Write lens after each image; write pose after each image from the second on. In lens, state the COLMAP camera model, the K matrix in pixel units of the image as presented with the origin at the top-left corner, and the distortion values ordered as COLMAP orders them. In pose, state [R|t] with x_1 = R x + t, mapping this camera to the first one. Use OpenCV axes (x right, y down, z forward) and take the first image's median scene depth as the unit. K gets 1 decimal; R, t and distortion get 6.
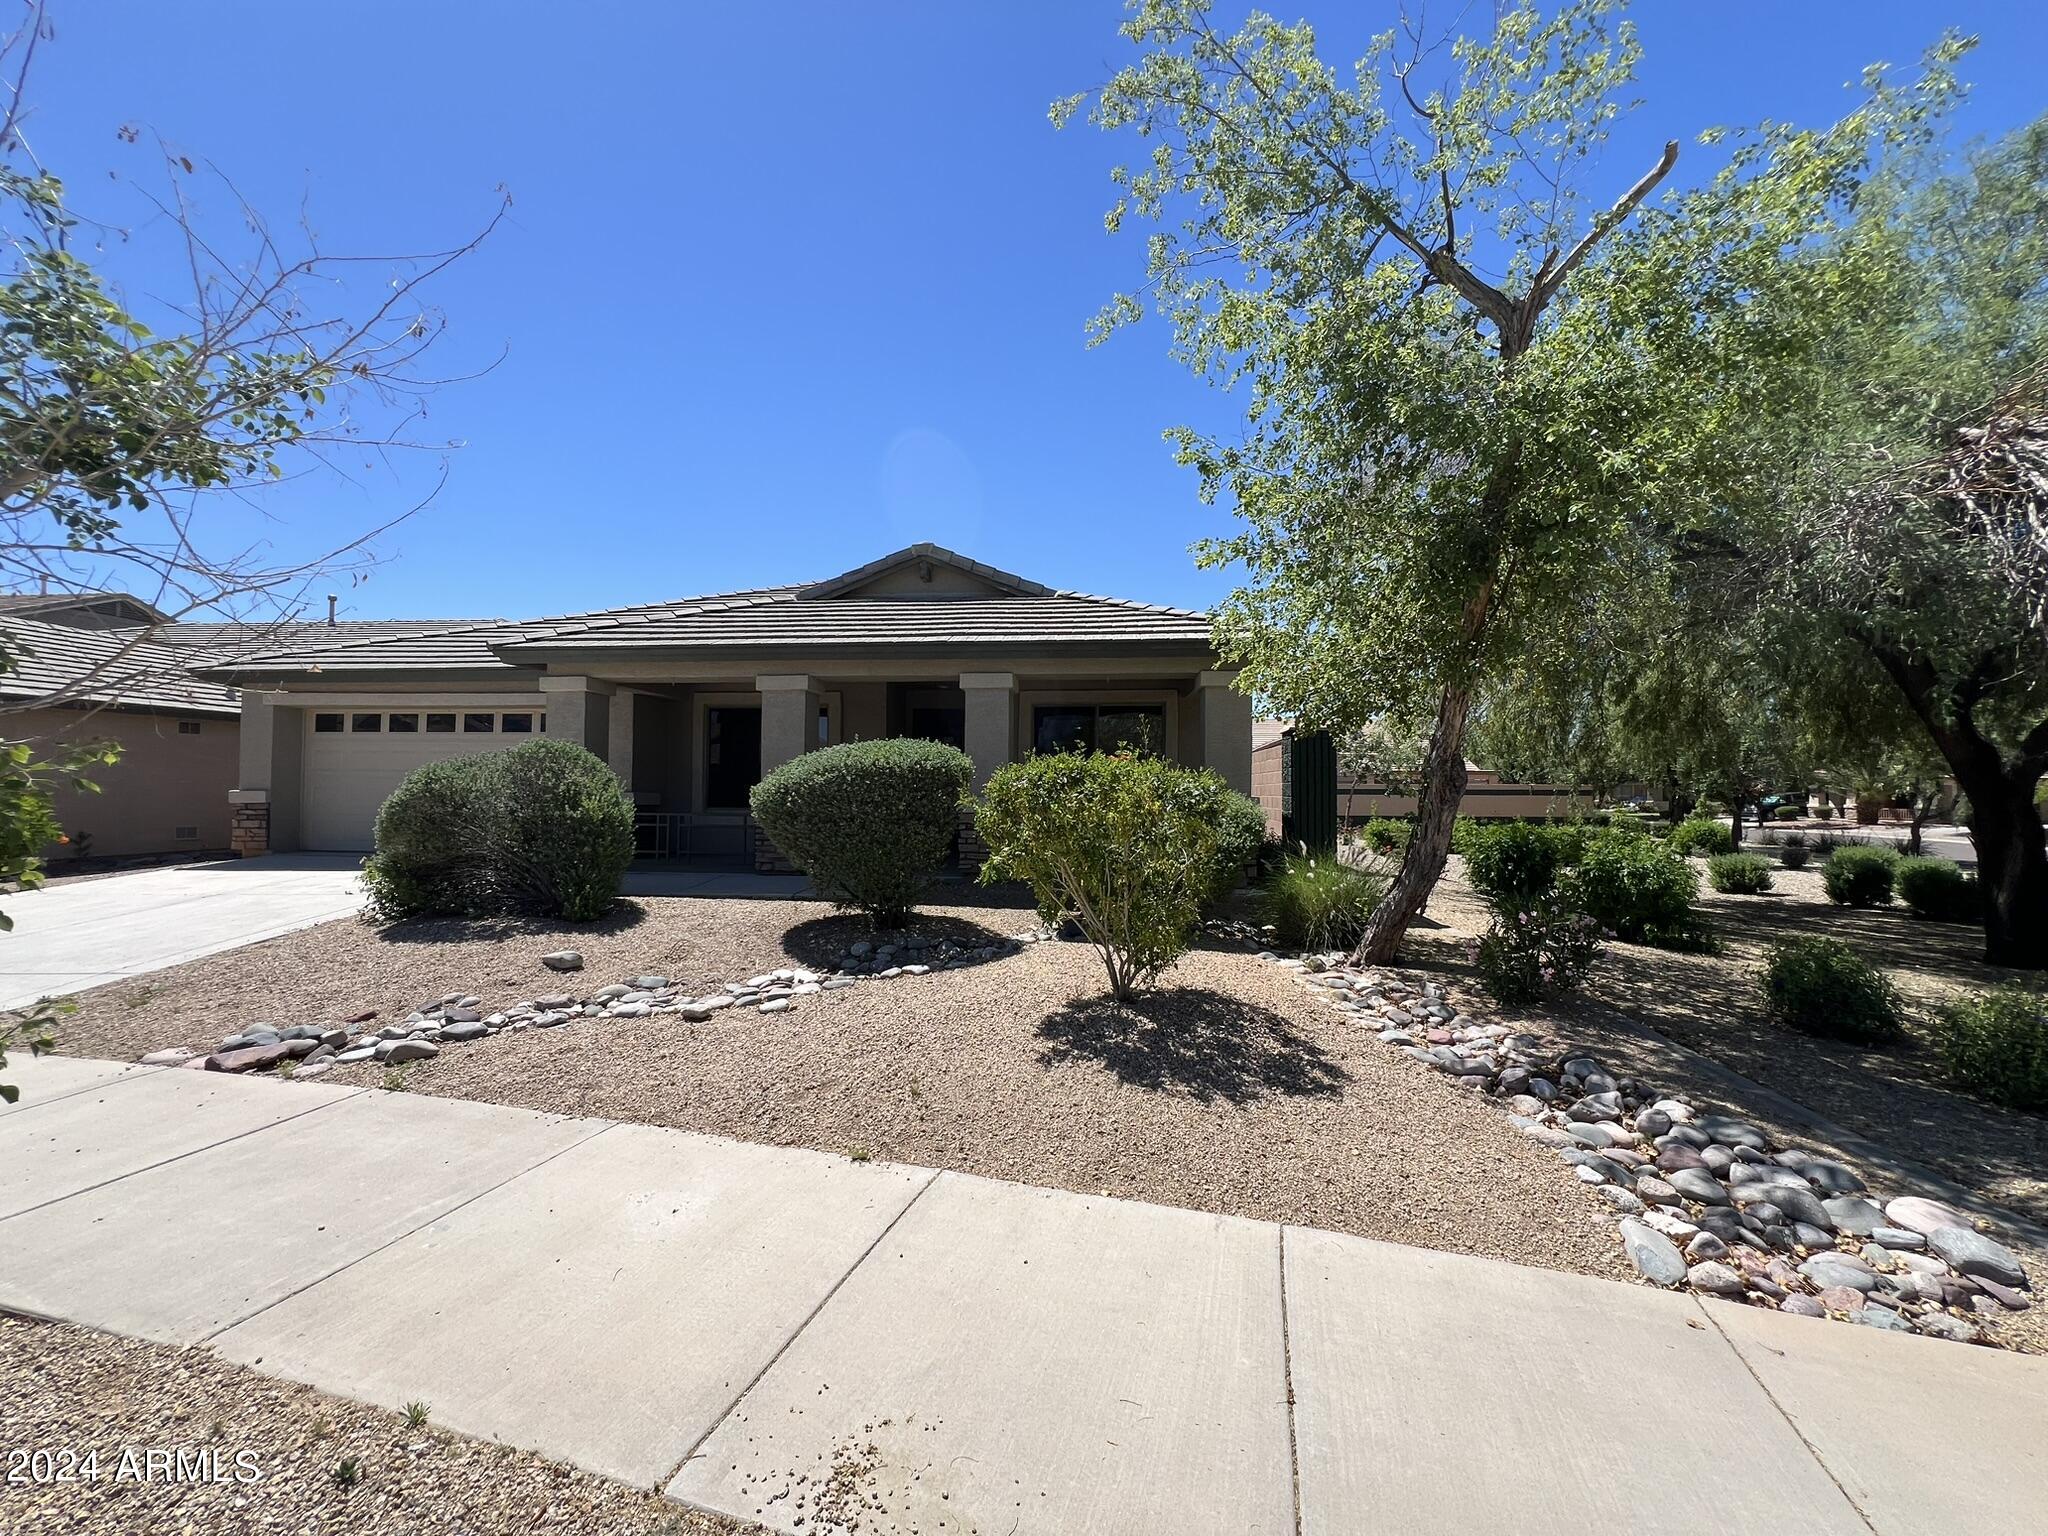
lens RADIAL K [[827.9, 0, 1021.7], [0, 827.9, 771.1], [0, 0, 1]] dist [-0.008519, 0.004770]
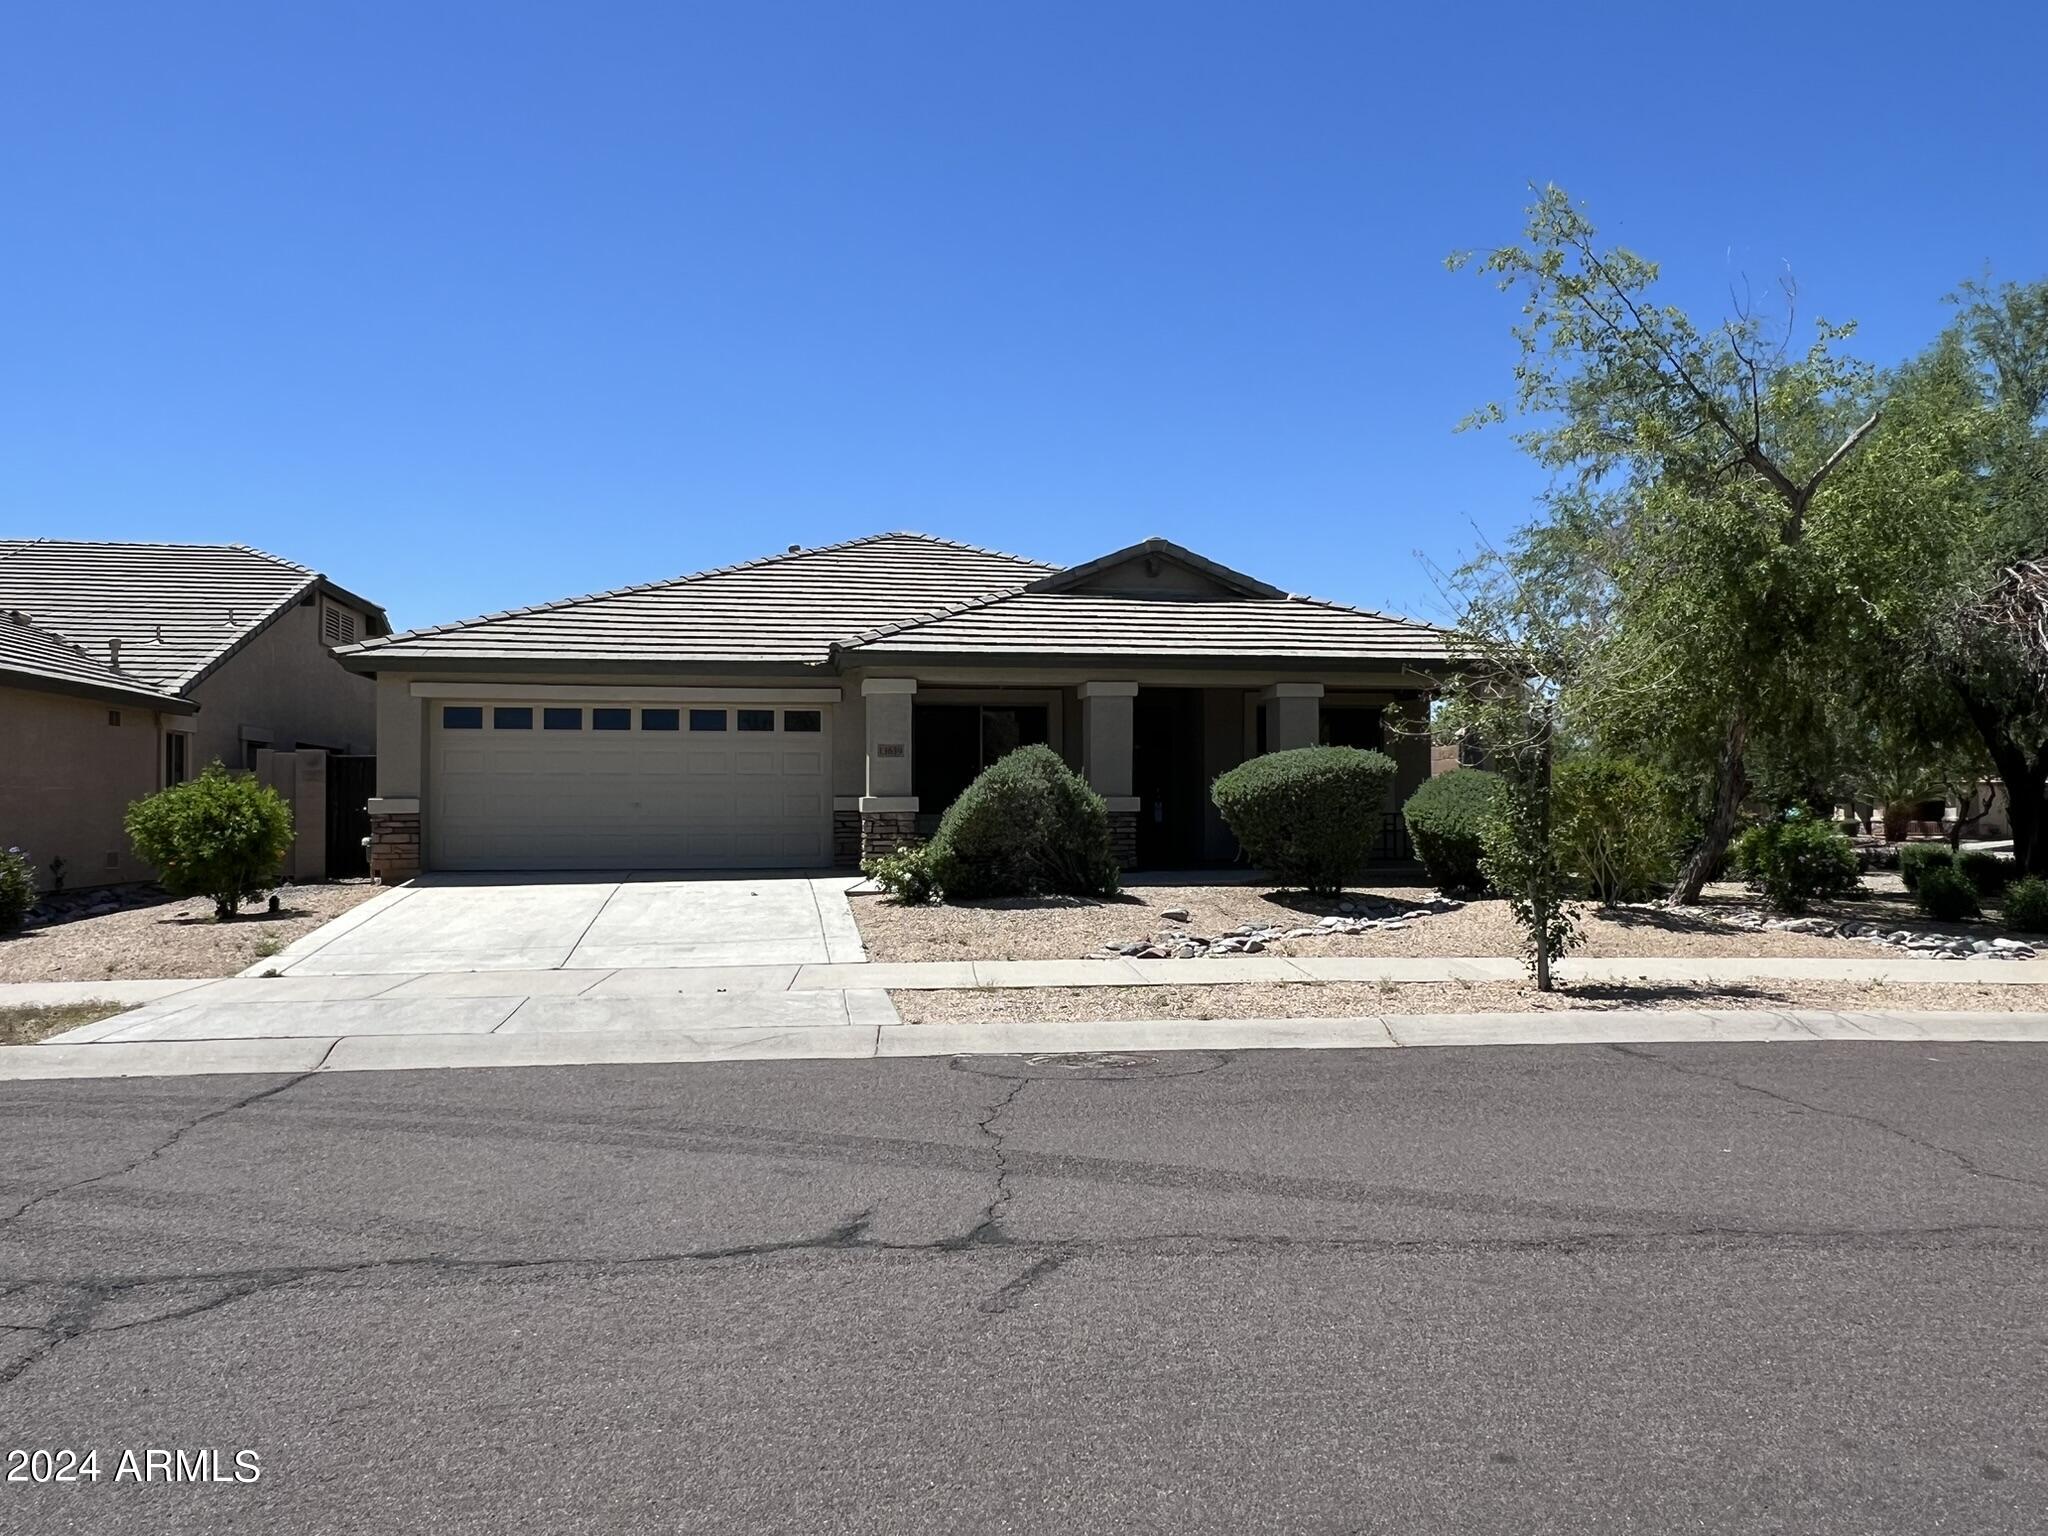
lens RADIAL K [[1462.3, 0, 1021.7], [0, 1462.3, 778.8], [0, 0, 1]] dist [-0.003185, -0.001287]
pose [[0.964474, -0.003079, 0.264160, -1.077050], [0.002965, 0.999995, 0.000830, 0.005896], [-0.264162, -0.000017, 0.964478, -0.909323]]
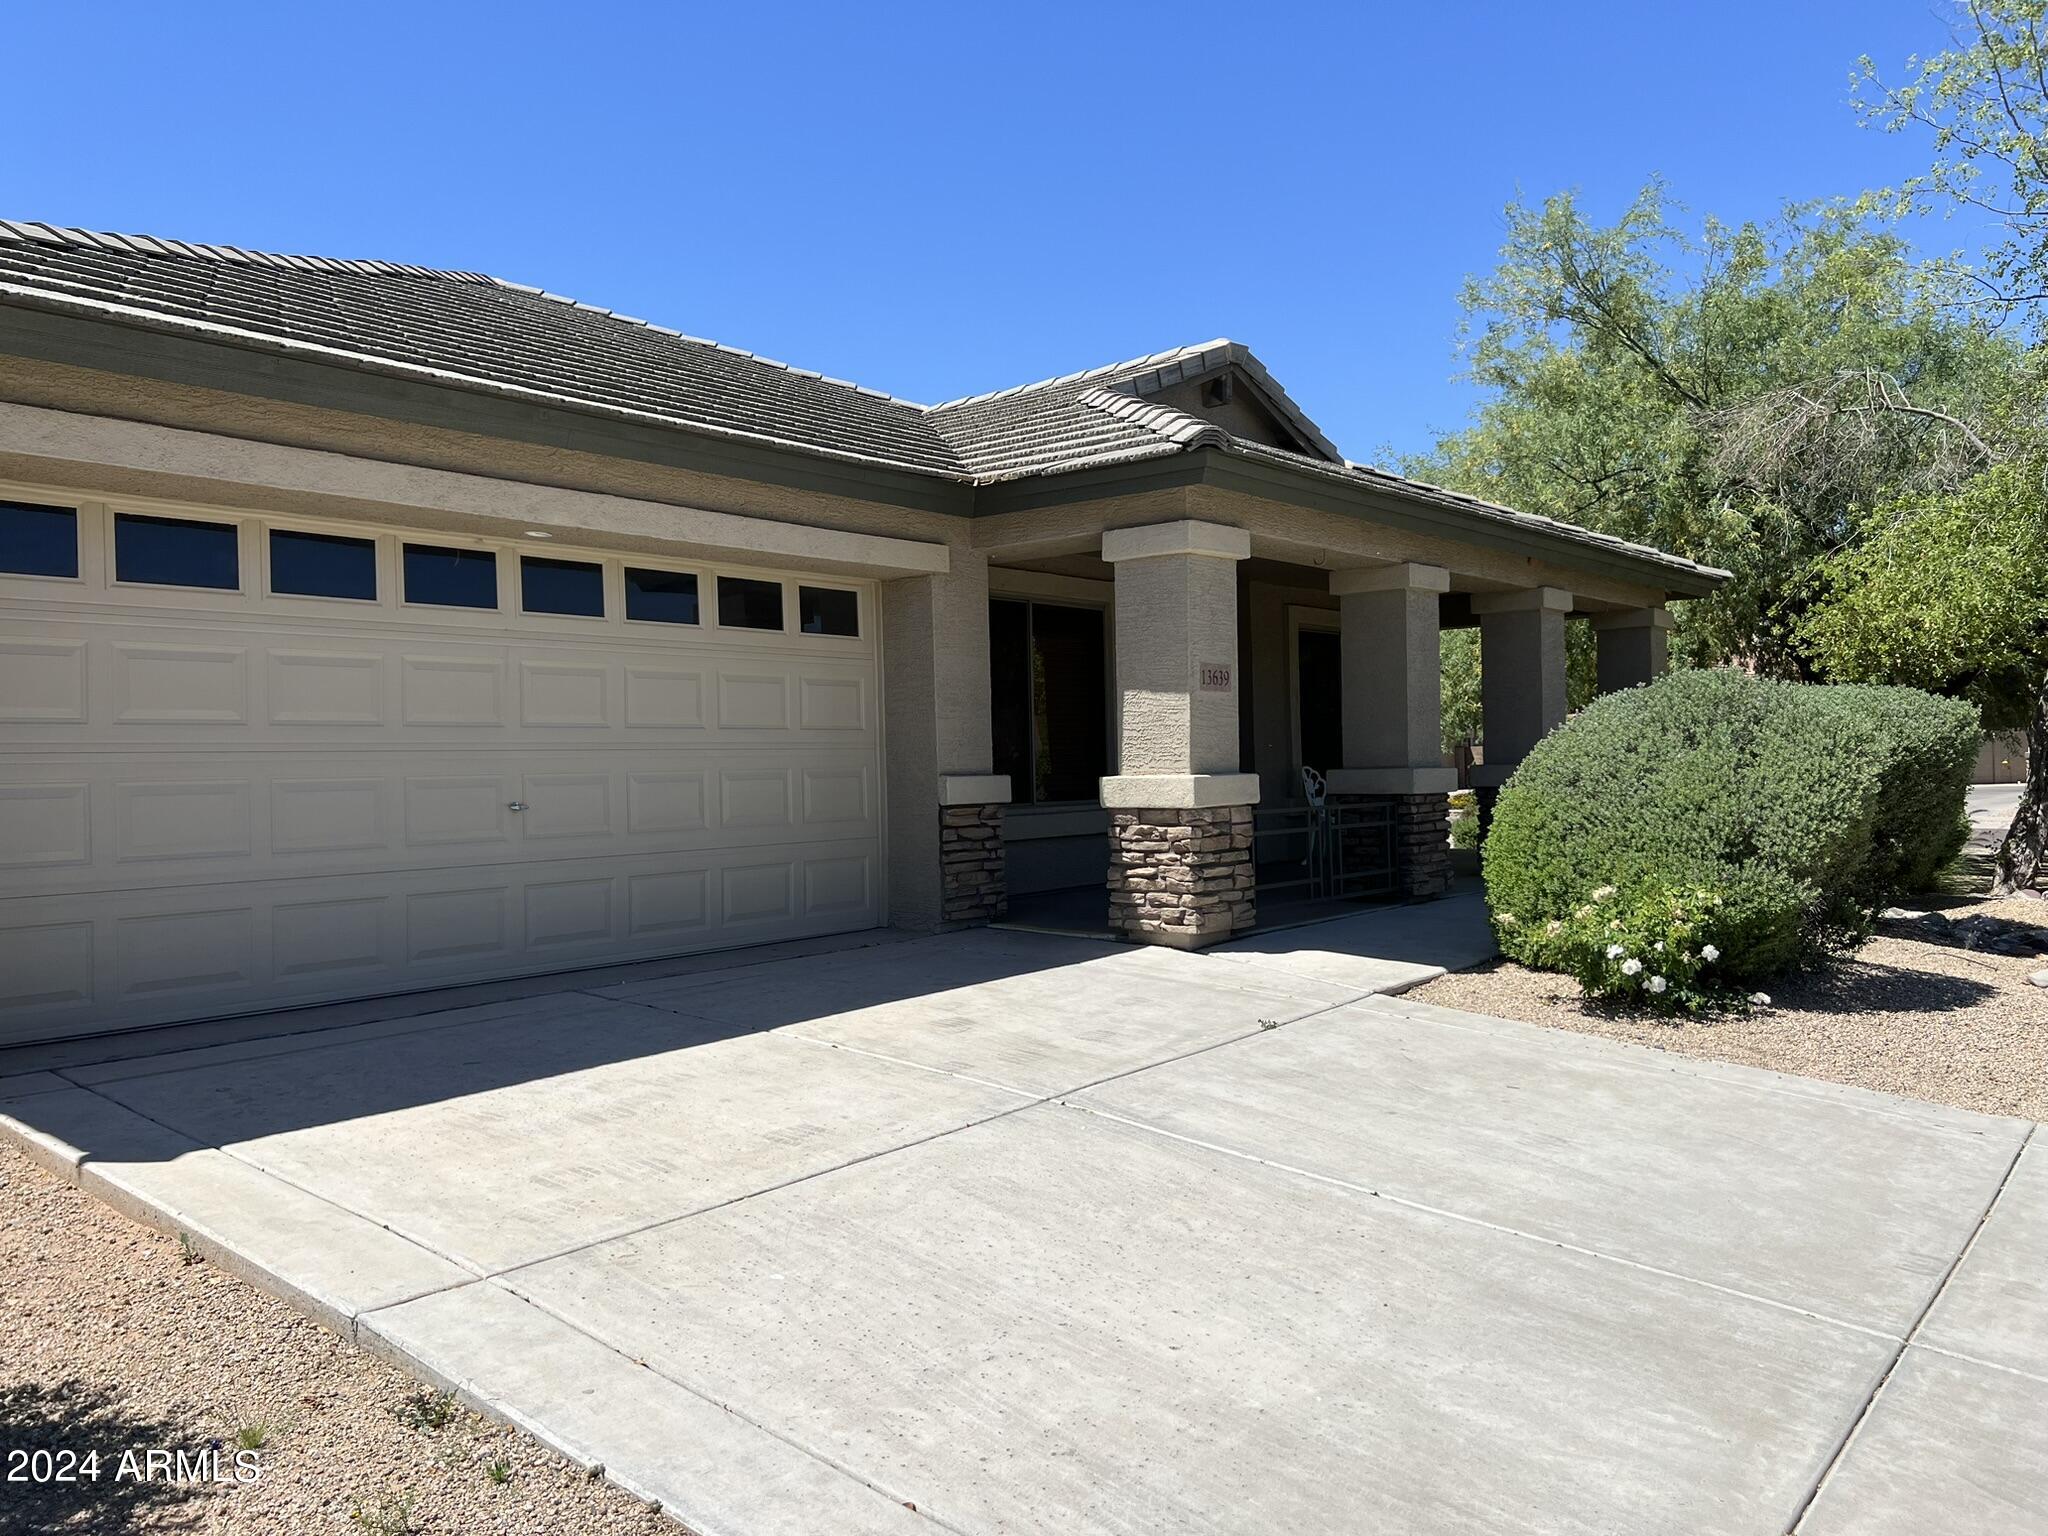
lens RADIAL K [[1545.6, 0, 1032.0], [0, 1545.6, 764.6], [0, 0, 1]] dist [0.116783, -0.204482]
pose [[0.551960, -0.018284, 0.833670, -1.679238], [0.003394, 0.999801, 0.019681, 0.004461], [-0.833863, -0.008034, 0.551912, 0.747809]]
